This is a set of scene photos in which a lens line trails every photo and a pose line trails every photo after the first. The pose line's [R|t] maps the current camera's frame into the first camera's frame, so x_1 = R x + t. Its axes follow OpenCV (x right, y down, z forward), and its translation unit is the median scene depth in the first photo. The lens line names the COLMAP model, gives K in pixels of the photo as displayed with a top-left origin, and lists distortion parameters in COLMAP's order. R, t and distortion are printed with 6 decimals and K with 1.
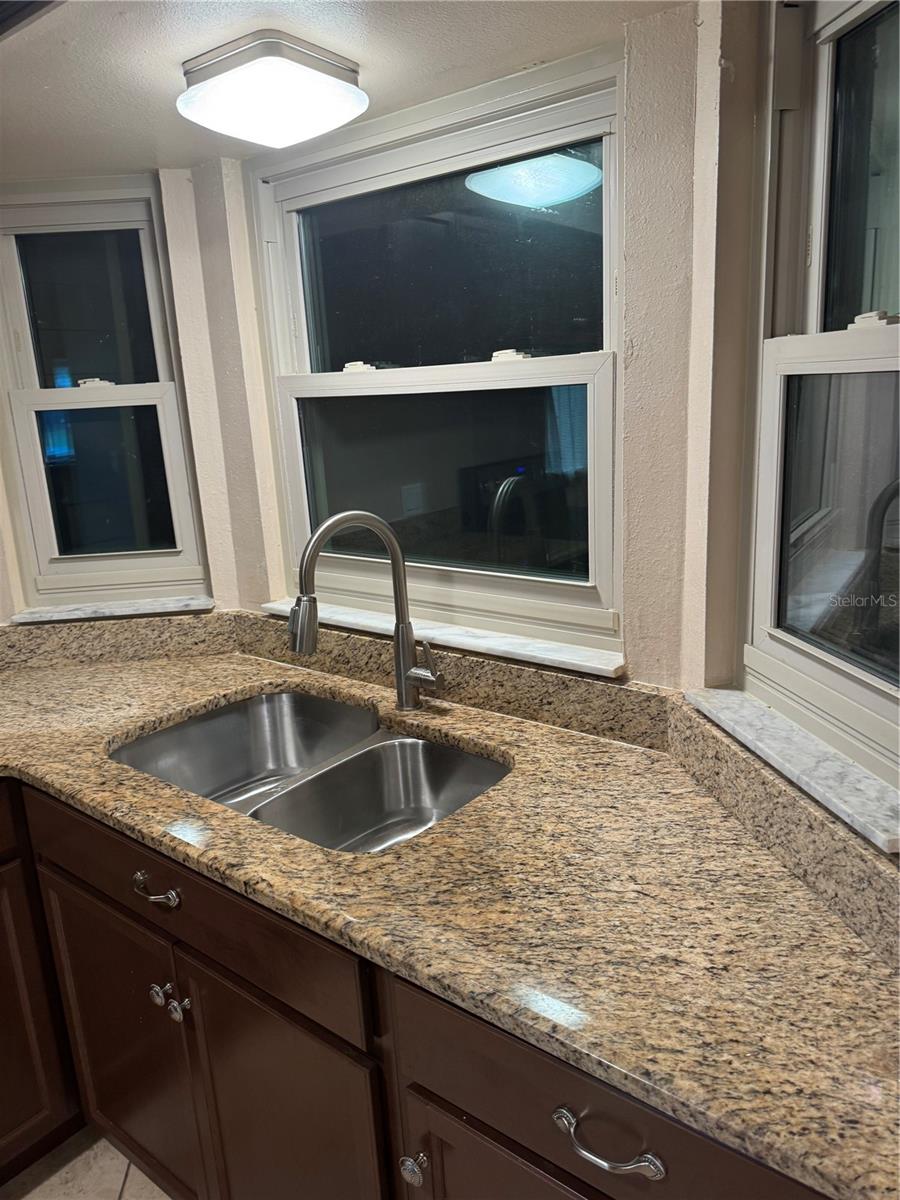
lens RADIAL K [[839.2, 0, 450.0], [0, 839.2, 600.0], [0, 0, 1]] dist [0.147926, -0.267854]
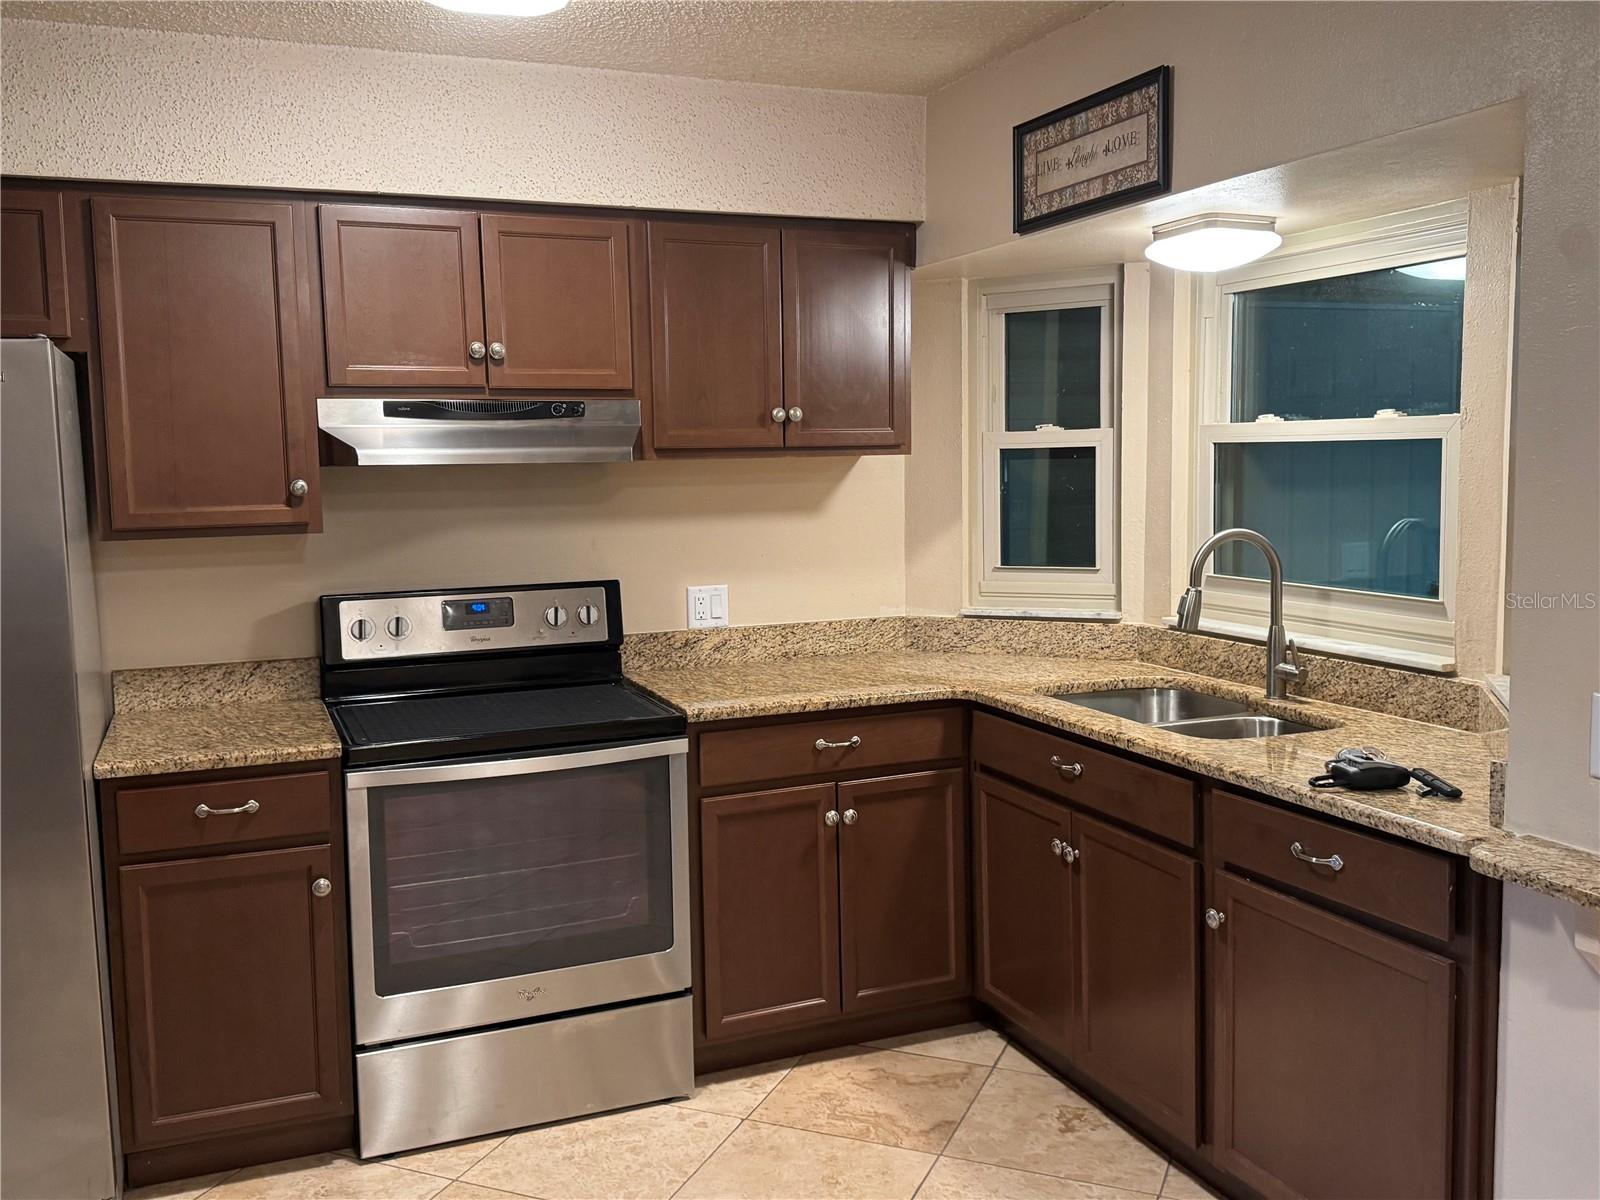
lens RADIAL K [[1367.4, 0, 799.8], [0, 1367.4, 582.5], [0, 0, 1]] dist [0.134879, -0.294982]
pose [[0.873803, 0.080705, -0.479537, 0.254811], [-0.143141, 0.985129, -0.095033, 0.219916], [0.464736, 0.151682, 0.872361, -0.921504]]
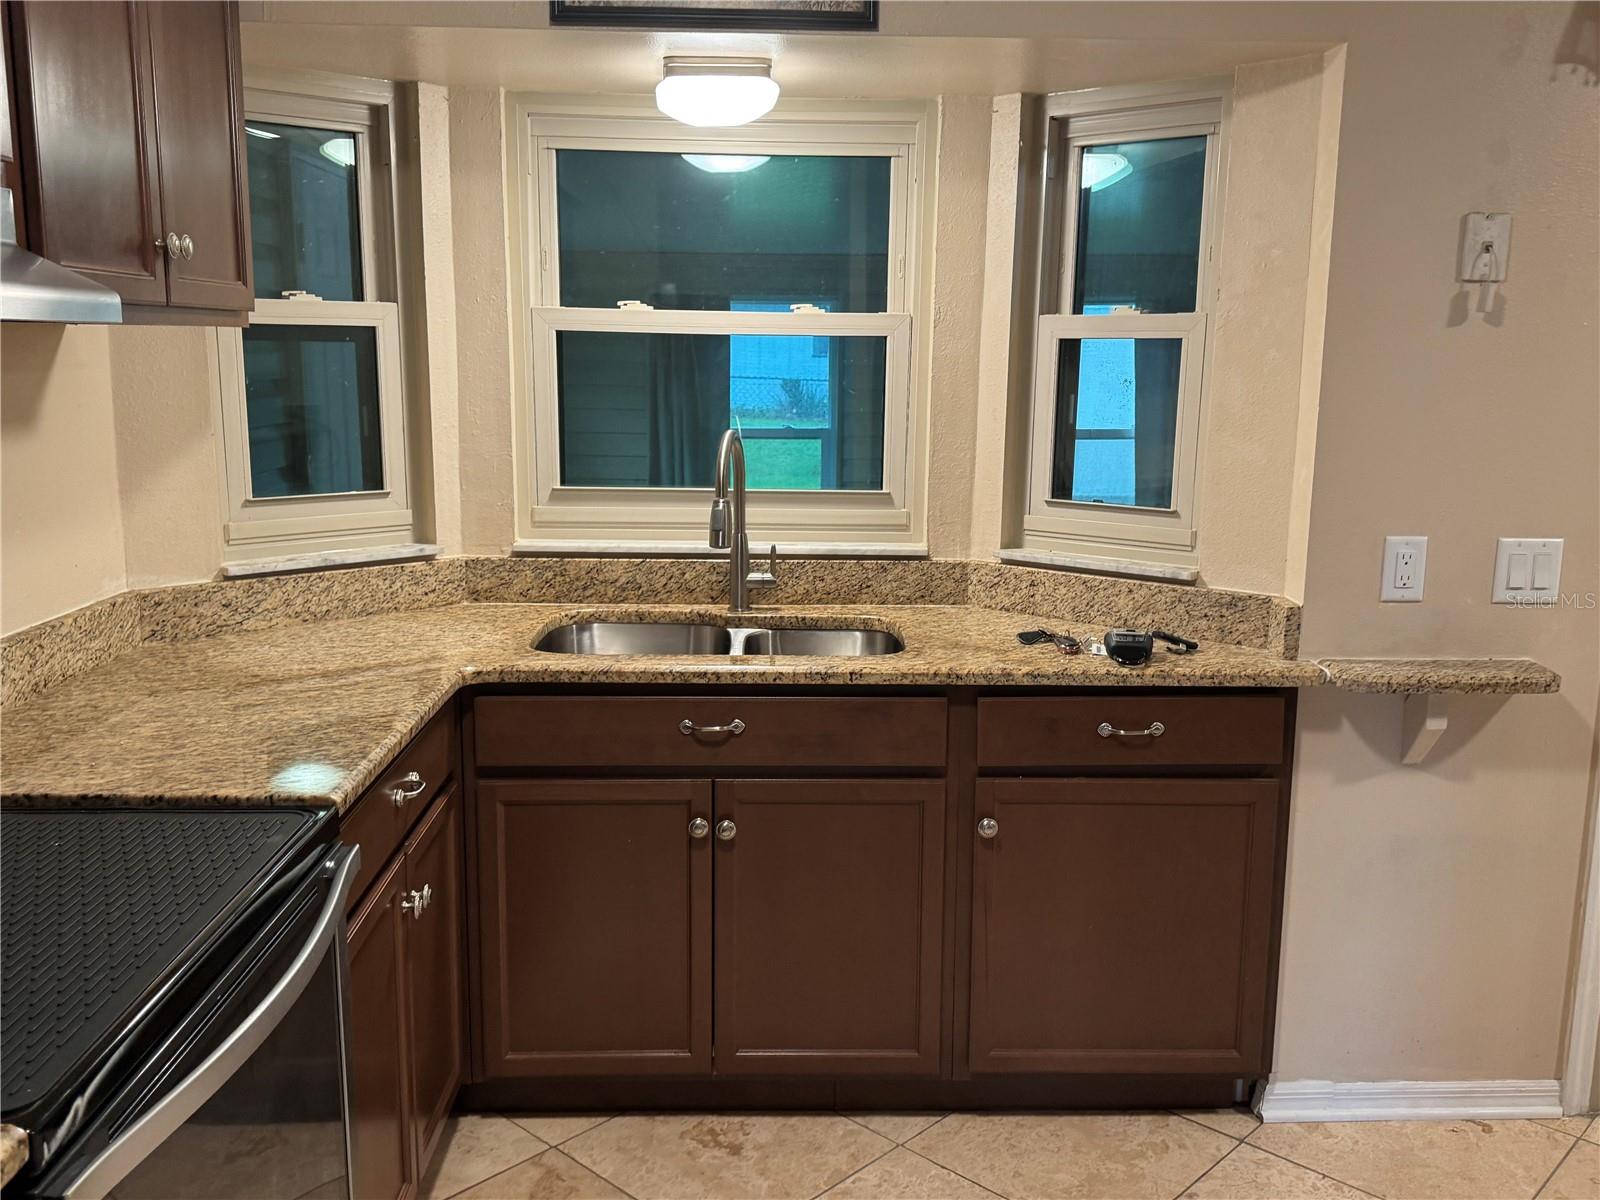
lens RADIAL K [[1387.2, 0, 800.0], [0, 1387.2, 600.0], [0, 0, 1]] dist [0.209881, -0.468017]
pose [[0.768530, -0.054532, 0.637486, -1.035016], [0.103862, 0.993779, -0.040202, 0.174164], [-0.631328, 0.097107, 0.769413, -0.422376]]
